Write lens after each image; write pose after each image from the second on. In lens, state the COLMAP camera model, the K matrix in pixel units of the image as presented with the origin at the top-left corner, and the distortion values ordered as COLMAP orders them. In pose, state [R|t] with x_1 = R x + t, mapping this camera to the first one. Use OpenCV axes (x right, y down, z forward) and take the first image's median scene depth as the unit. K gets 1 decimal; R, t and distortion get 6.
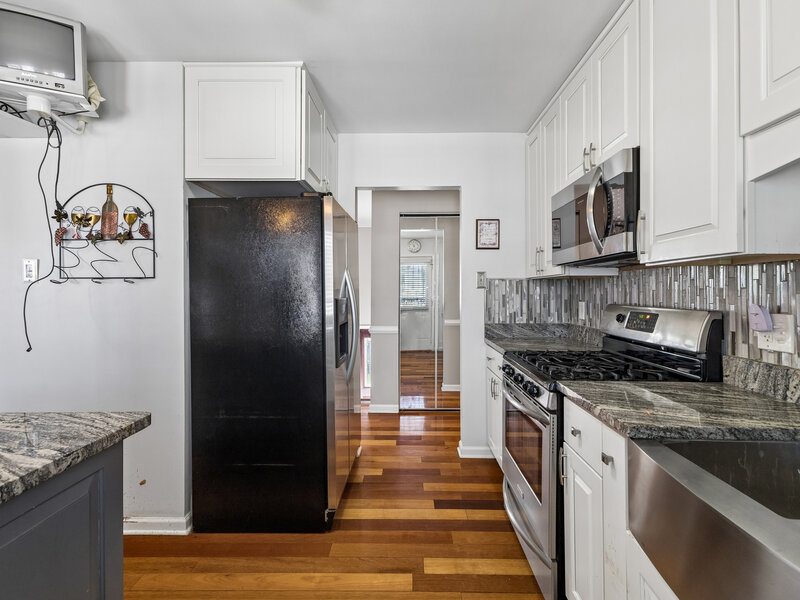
lens RADIAL K [[389.2, 0, 400.6], [0, 389.2, 294.7], [0, 0, 1]] dist [0.013765, 0.000074]
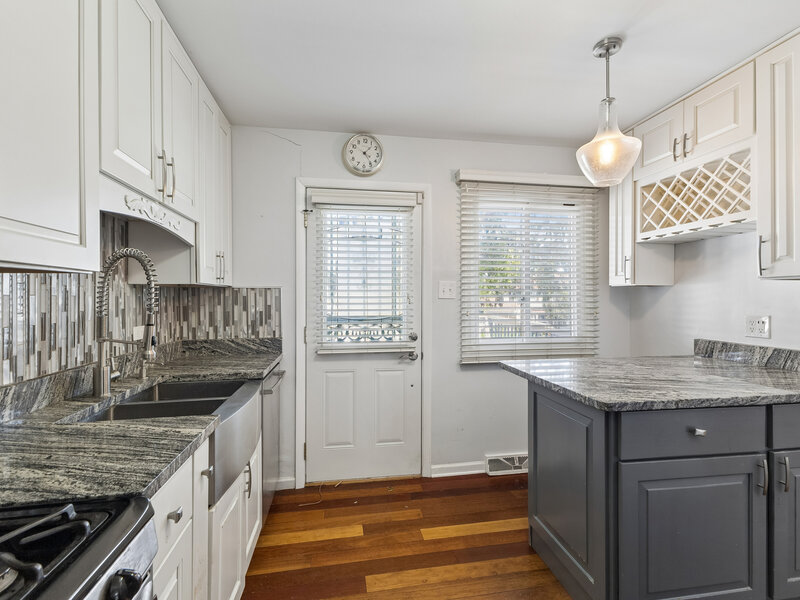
lens RADIAL K [[389.2, 0, 400.7], [0, 389.2, 297.7], [0, 0, 1]] dist [0.013765, 0.000074]
pose [[-0.983174, 0.003337, -0.182641, 0.229090], [0.002432, 0.999984, 0.005180, -0.038979], [0.182655, 0.004648, -0.983166, 2.175852]]
